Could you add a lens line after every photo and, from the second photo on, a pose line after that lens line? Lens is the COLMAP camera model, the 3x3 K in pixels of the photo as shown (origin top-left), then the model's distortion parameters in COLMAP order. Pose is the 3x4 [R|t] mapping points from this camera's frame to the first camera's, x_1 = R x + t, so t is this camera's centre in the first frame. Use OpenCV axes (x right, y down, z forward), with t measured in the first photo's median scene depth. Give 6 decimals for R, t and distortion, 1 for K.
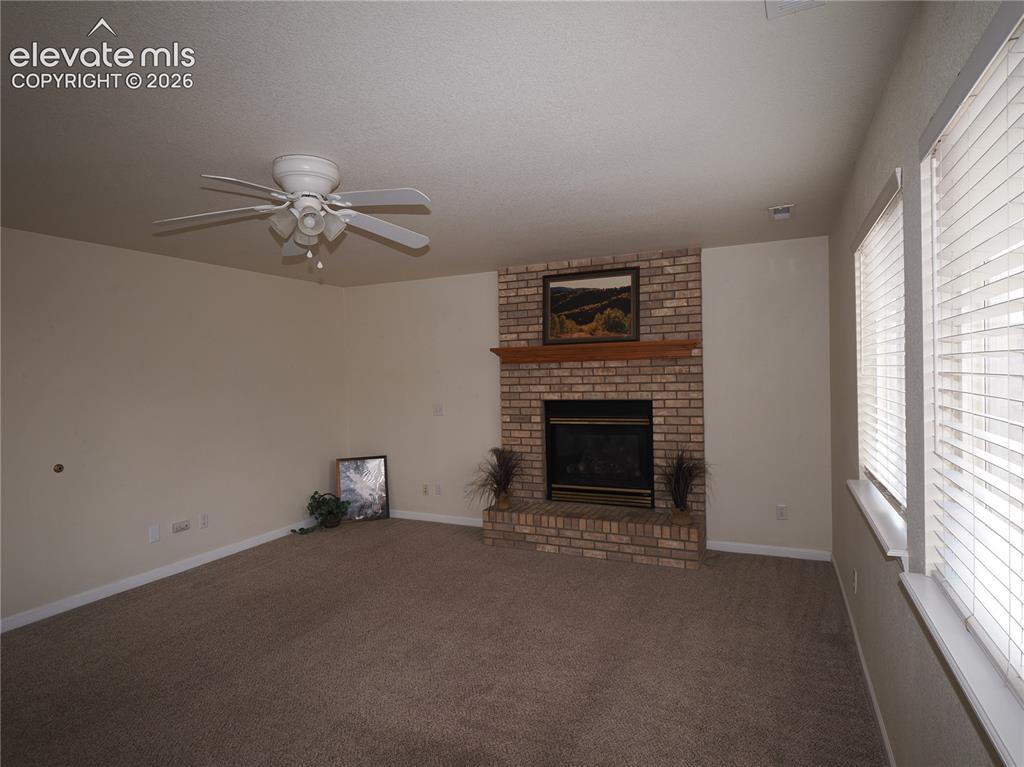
lens RADIAL K [[569.8, 0, 512.0], [0, 569.8, 383.5], [0, 0, 1]] dist [-0.000663, -0.000584]
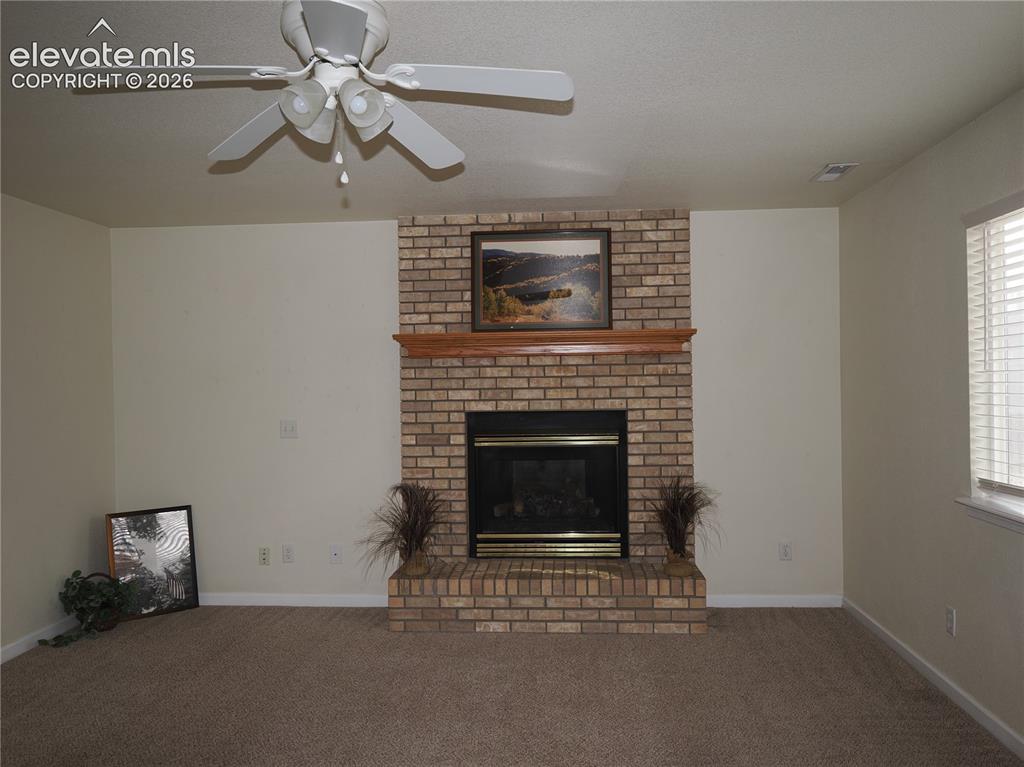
lens RADIAL K [[806.5, 0, 512.0], [0, 806.5, 383.5], [0, 0, 1]] dist [-0.001071, -0.001963]
pose [[0.935141, 0.008292, 0.354178, -0.261220], [-0.000936, 0.999780, -0.020937, 0.016401], [-0.354274, 0.019248, 0.934944, 0.076617]]
